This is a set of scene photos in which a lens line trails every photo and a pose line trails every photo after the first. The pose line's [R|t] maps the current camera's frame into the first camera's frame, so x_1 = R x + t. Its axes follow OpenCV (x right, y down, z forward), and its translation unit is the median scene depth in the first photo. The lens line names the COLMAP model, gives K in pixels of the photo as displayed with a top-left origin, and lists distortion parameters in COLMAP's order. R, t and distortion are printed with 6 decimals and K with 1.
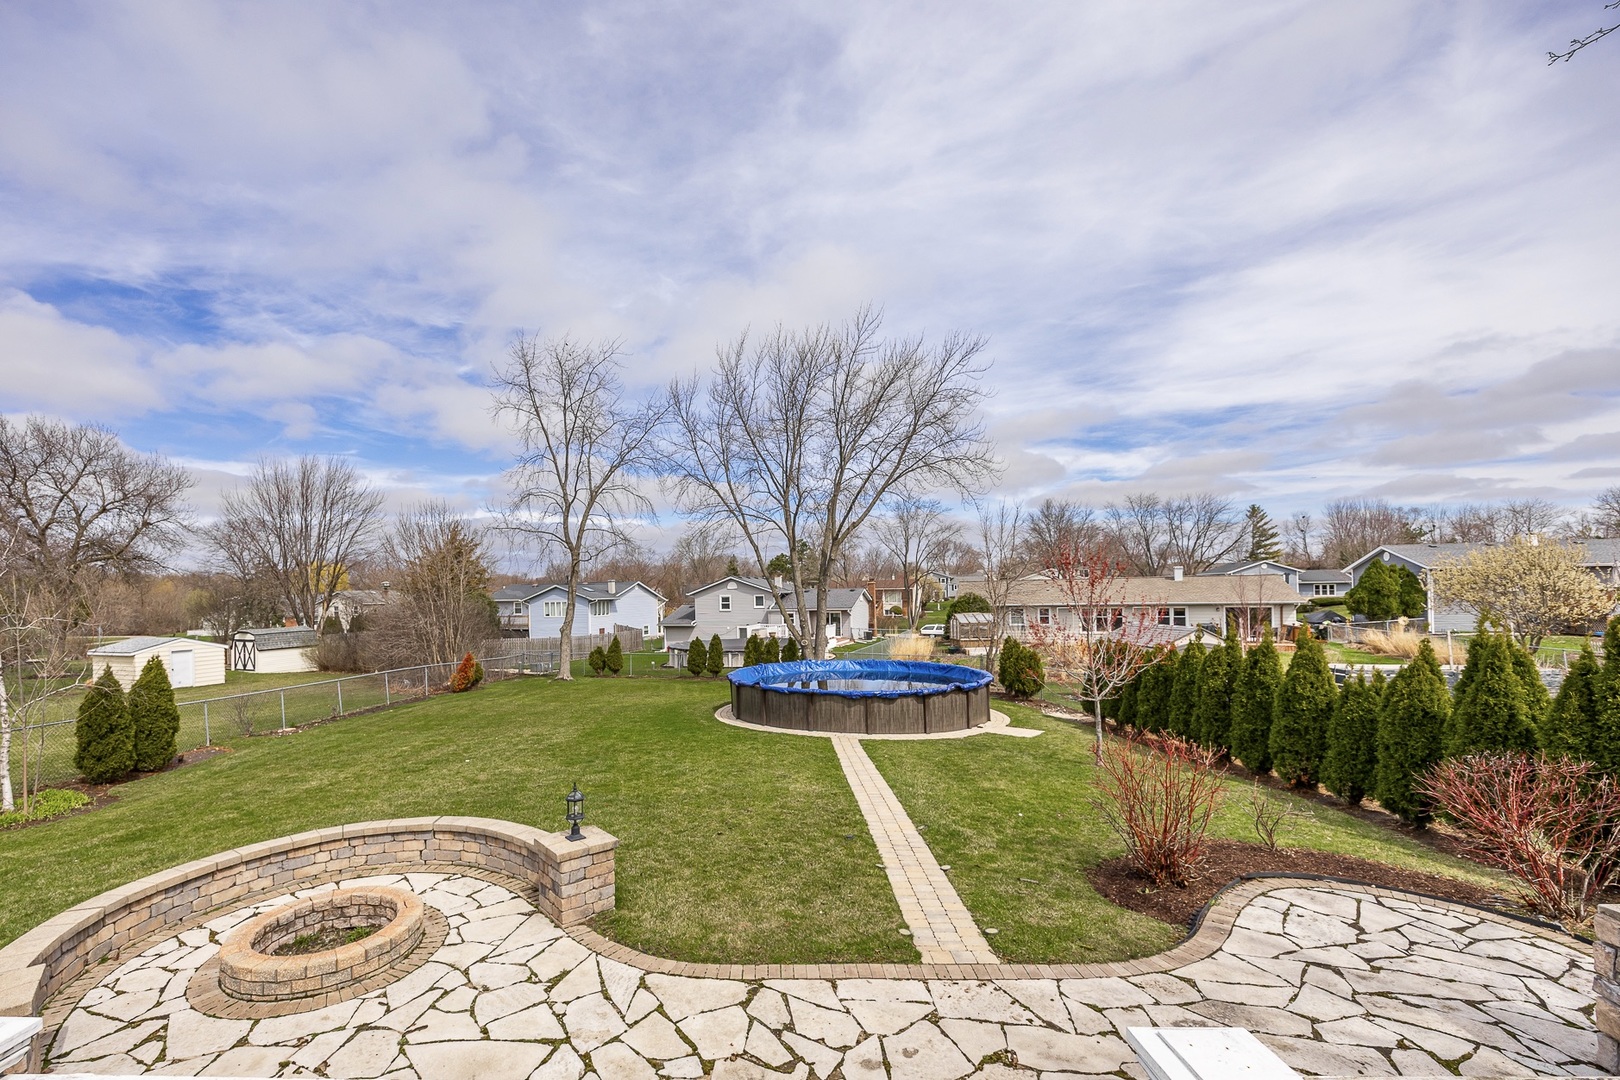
lens RADIAL K [[726.2, 0, 810.0], [0, 726.2, 540.0], [0, 0, 1]] dist [-0.033340, 0.016391]
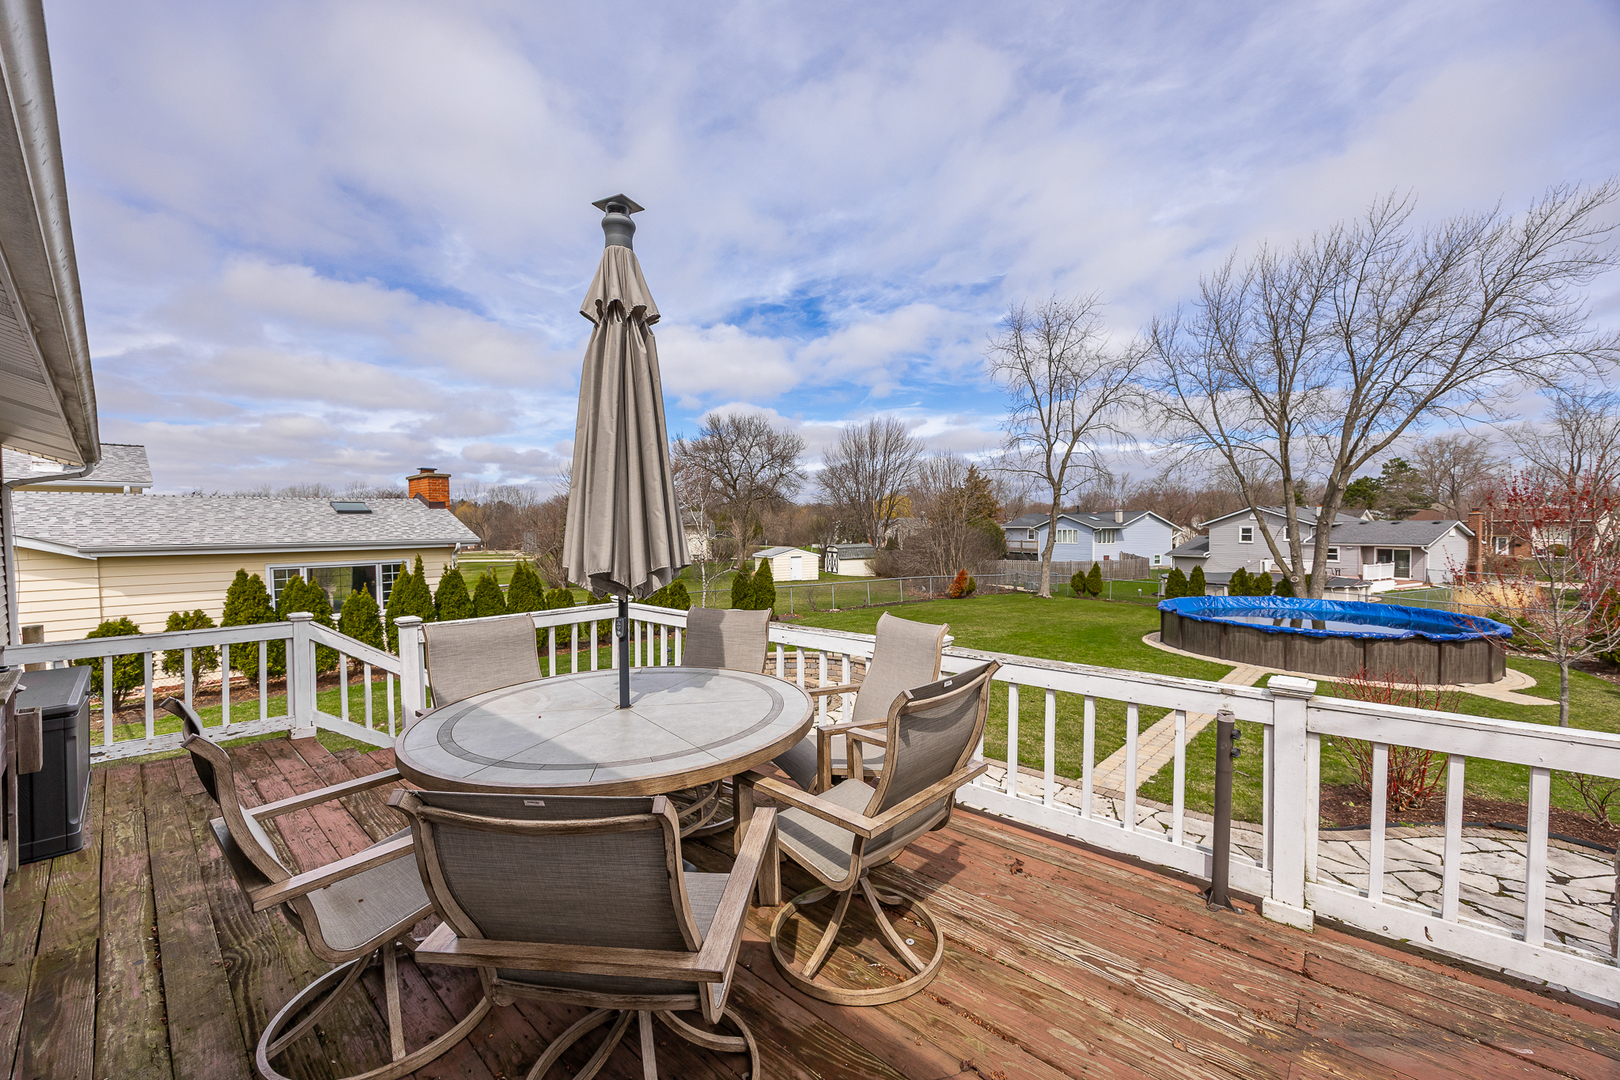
lens RADIAL K [[726.2, 0, 810.0], [0, 726.2, 540.0], [0, 0, 1]] dist [-0.033340, 0.016391]
pose [[0.733439, 0.031733, -0.679014, 0.134333], [0.038276, 0.995397, 0.087864, -0.012703], [0.678677, -0.090433, 0.728848, -0.082791]]
